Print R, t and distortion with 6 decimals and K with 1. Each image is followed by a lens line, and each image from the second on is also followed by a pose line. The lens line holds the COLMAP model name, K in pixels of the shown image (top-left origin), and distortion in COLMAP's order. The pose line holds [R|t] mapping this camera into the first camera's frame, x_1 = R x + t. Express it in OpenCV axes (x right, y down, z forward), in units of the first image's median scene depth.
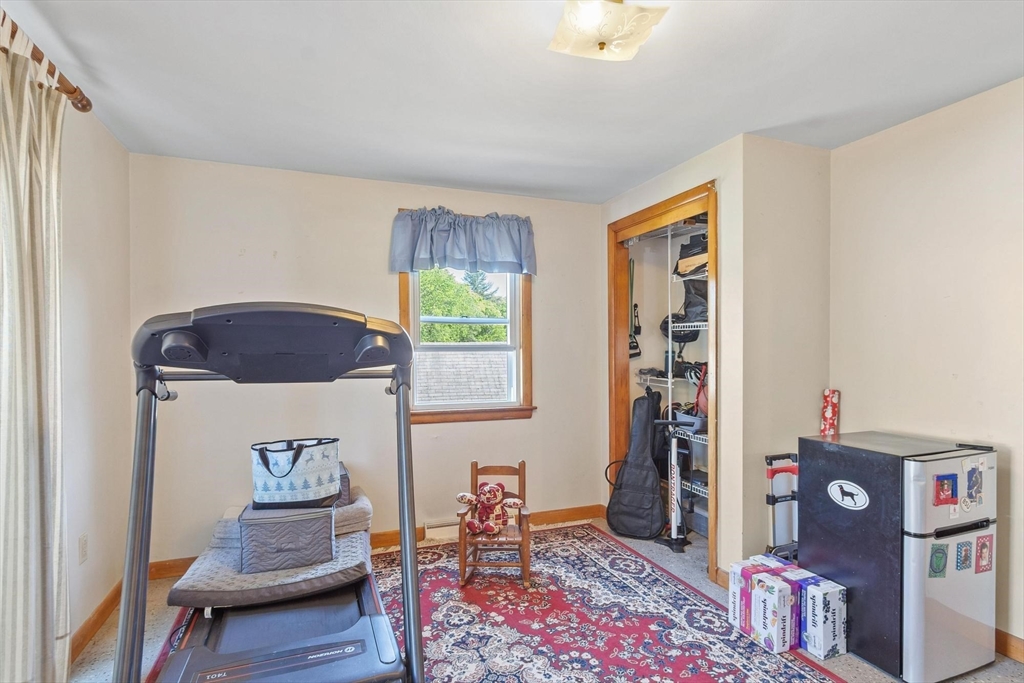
lens RADIAL K [[516.0, 0, 512.7], [0, 516.0, 355.7], [0, 0, 1]] dist [-0.000165, 0.000050]
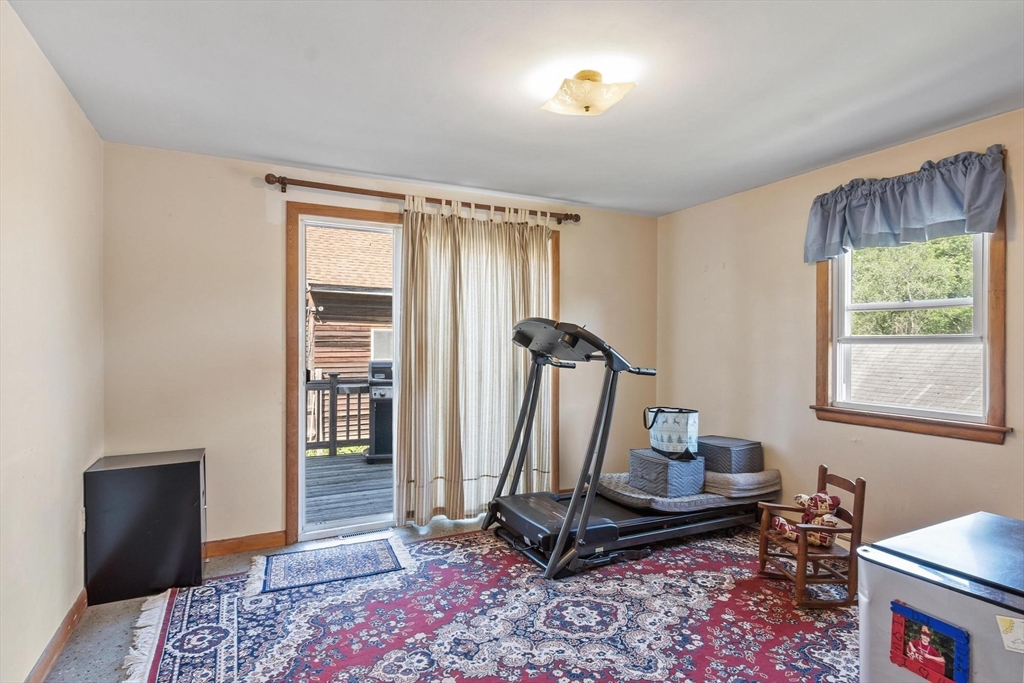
lens RADIAL K [[541.0, 0, 516.0], [0, 541.0, 345.4], [0, 0, 1]] dist [0.005650, 0.000600]
pose [[0.103999, 0.007948, -0.994546, 0.970124], [-0.010589, 0.999920, 0.006884, -0.007673], [0.994521, 0.009816, 0.104075, 0.439035]]
